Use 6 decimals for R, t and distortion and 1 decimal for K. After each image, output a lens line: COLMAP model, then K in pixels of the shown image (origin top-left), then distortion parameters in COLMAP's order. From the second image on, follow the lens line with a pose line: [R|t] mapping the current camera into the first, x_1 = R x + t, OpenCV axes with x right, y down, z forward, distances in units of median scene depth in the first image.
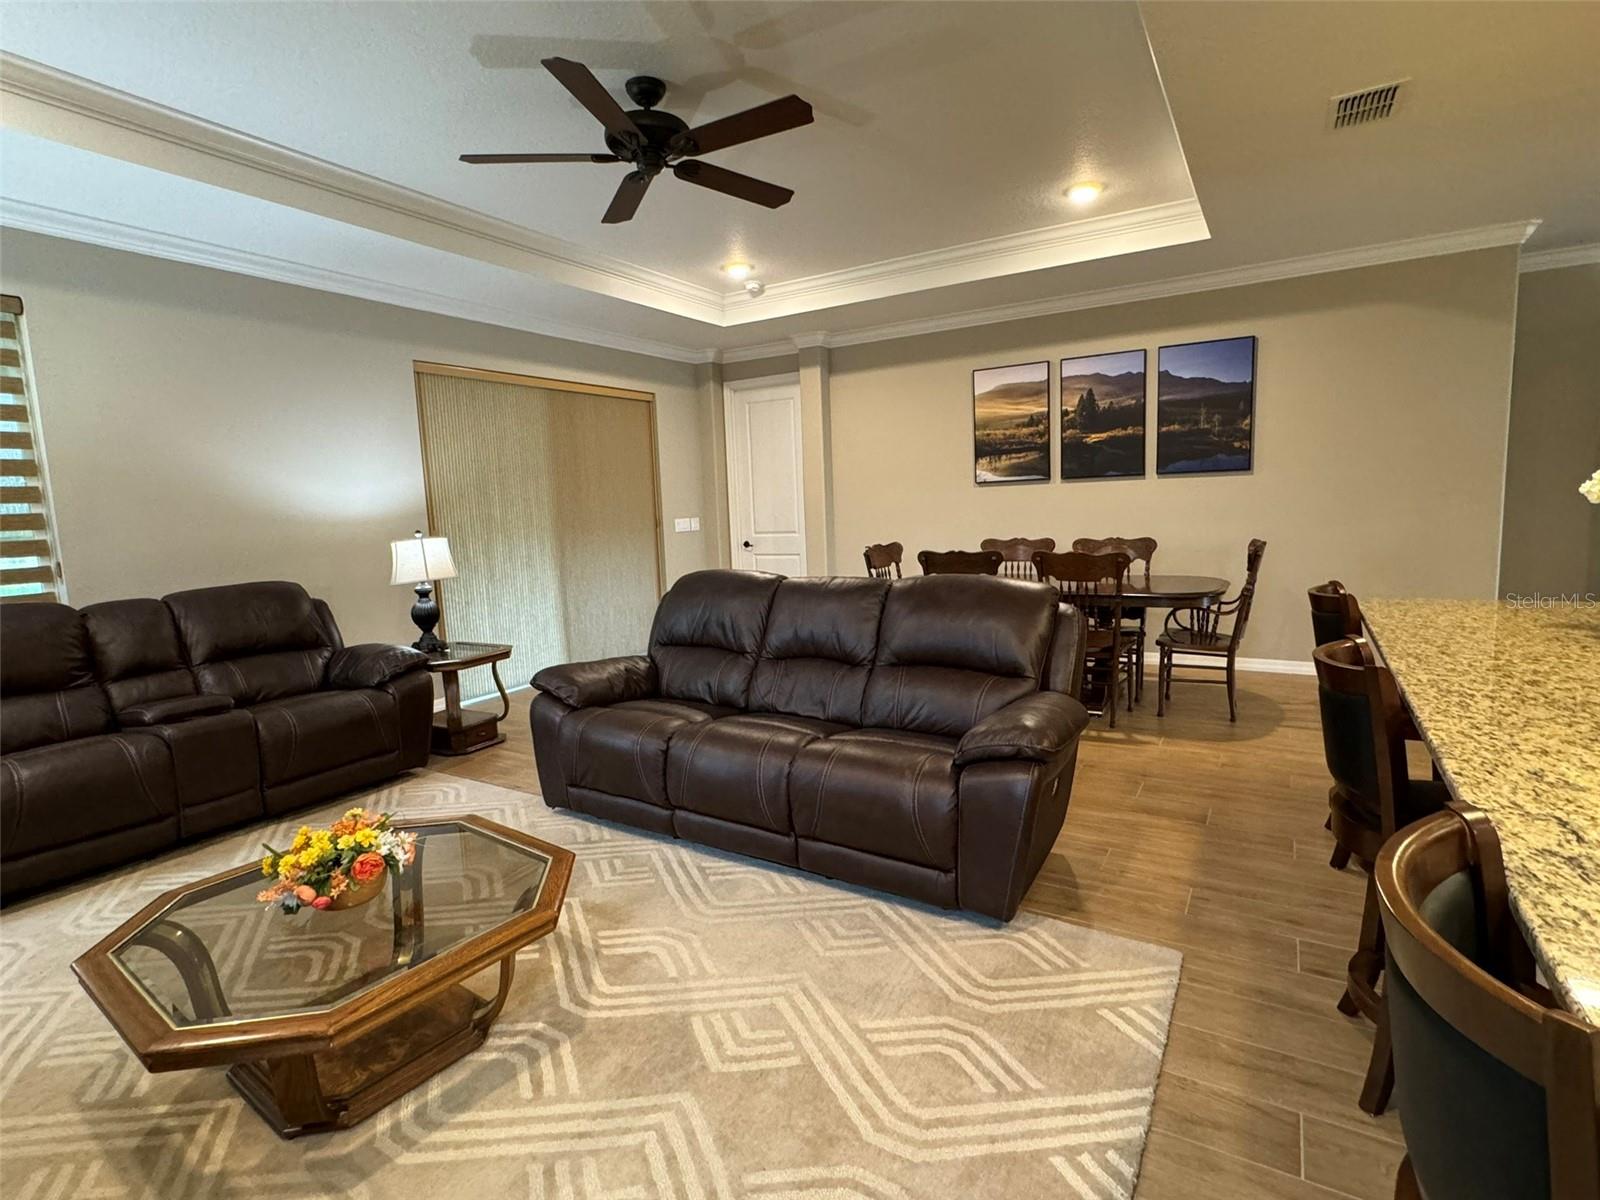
lens RADIAL K [[797.9, 0, 797.5], [0, 797.9, 601.0], [0, 0, 1]] dist [-0.001538, 0.000756]
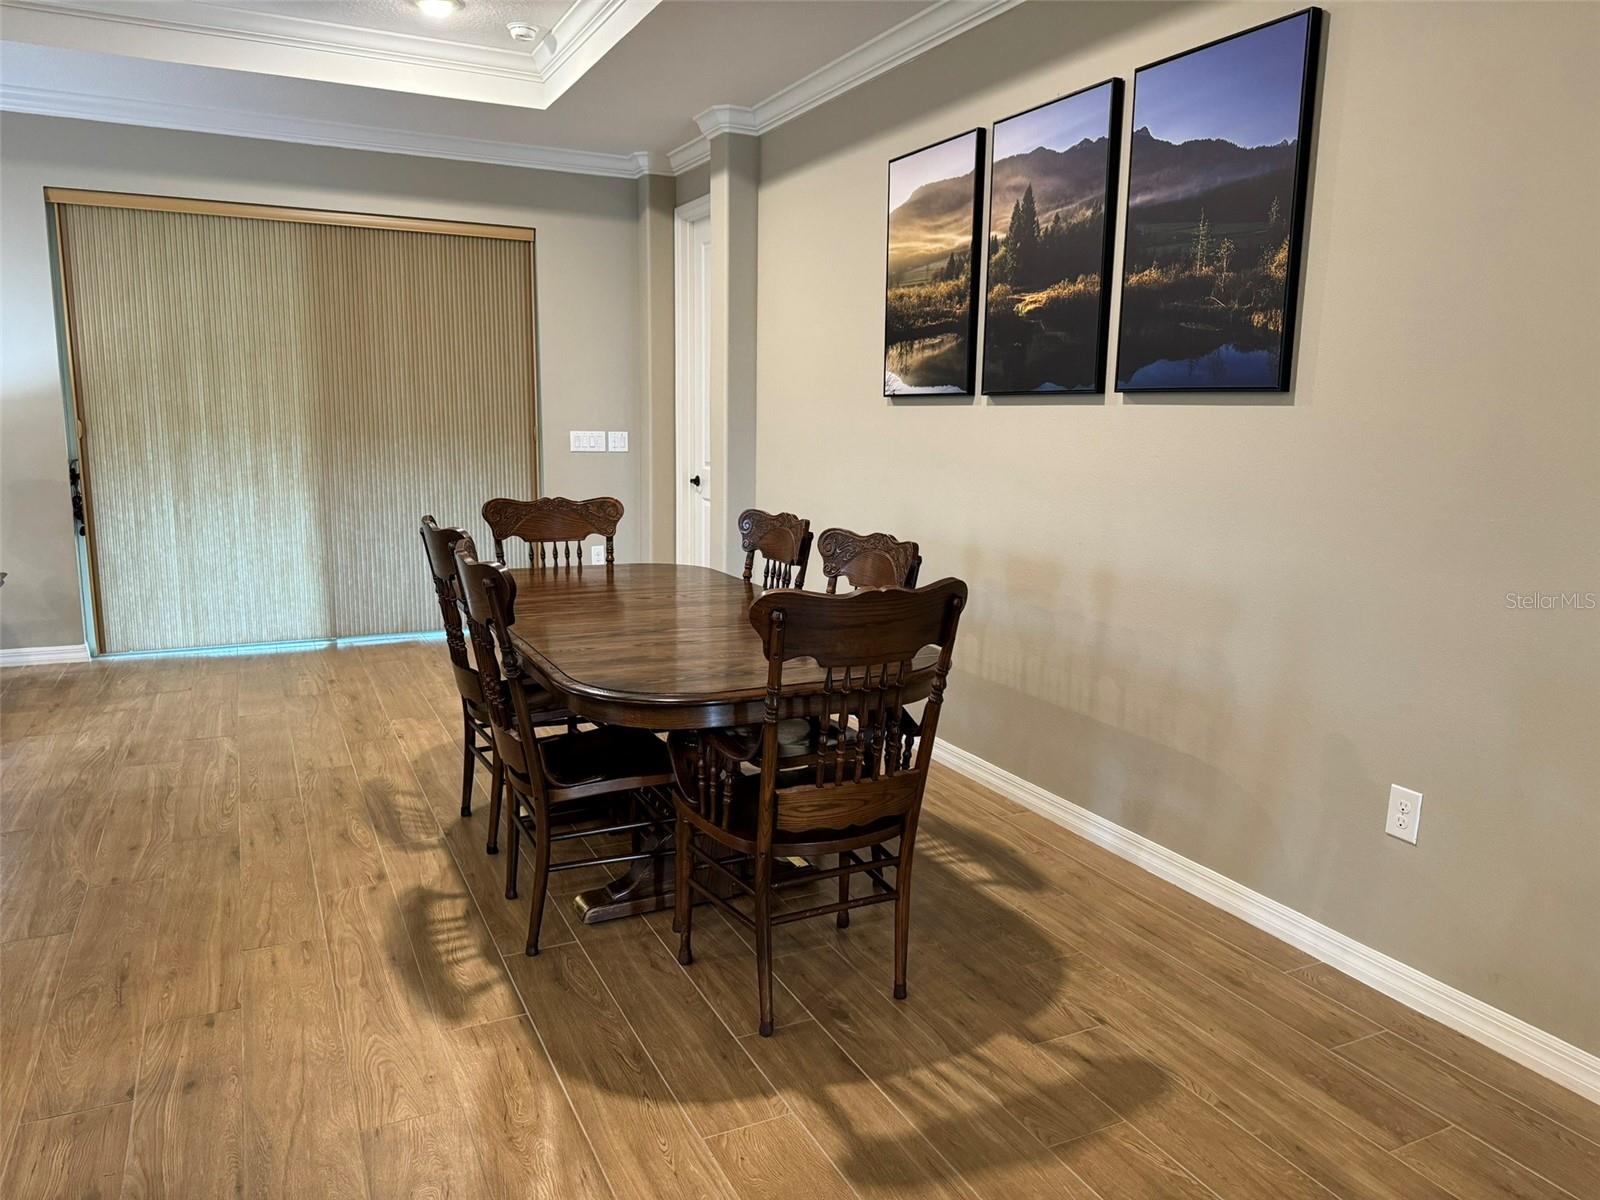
lens RADIAL K [[1128.0, 0, 800.0], [0, 1128.0, 600.0], [0, 0, 1]] dist [0.093207, -0.133039]
pose [[0.838958, 0.143168, -0.525026, 0.625300], [-0.118137, 0.989680, 0.081098, -0.080523], [0.531219, -0.006013, 0.847213, 0.411217]]
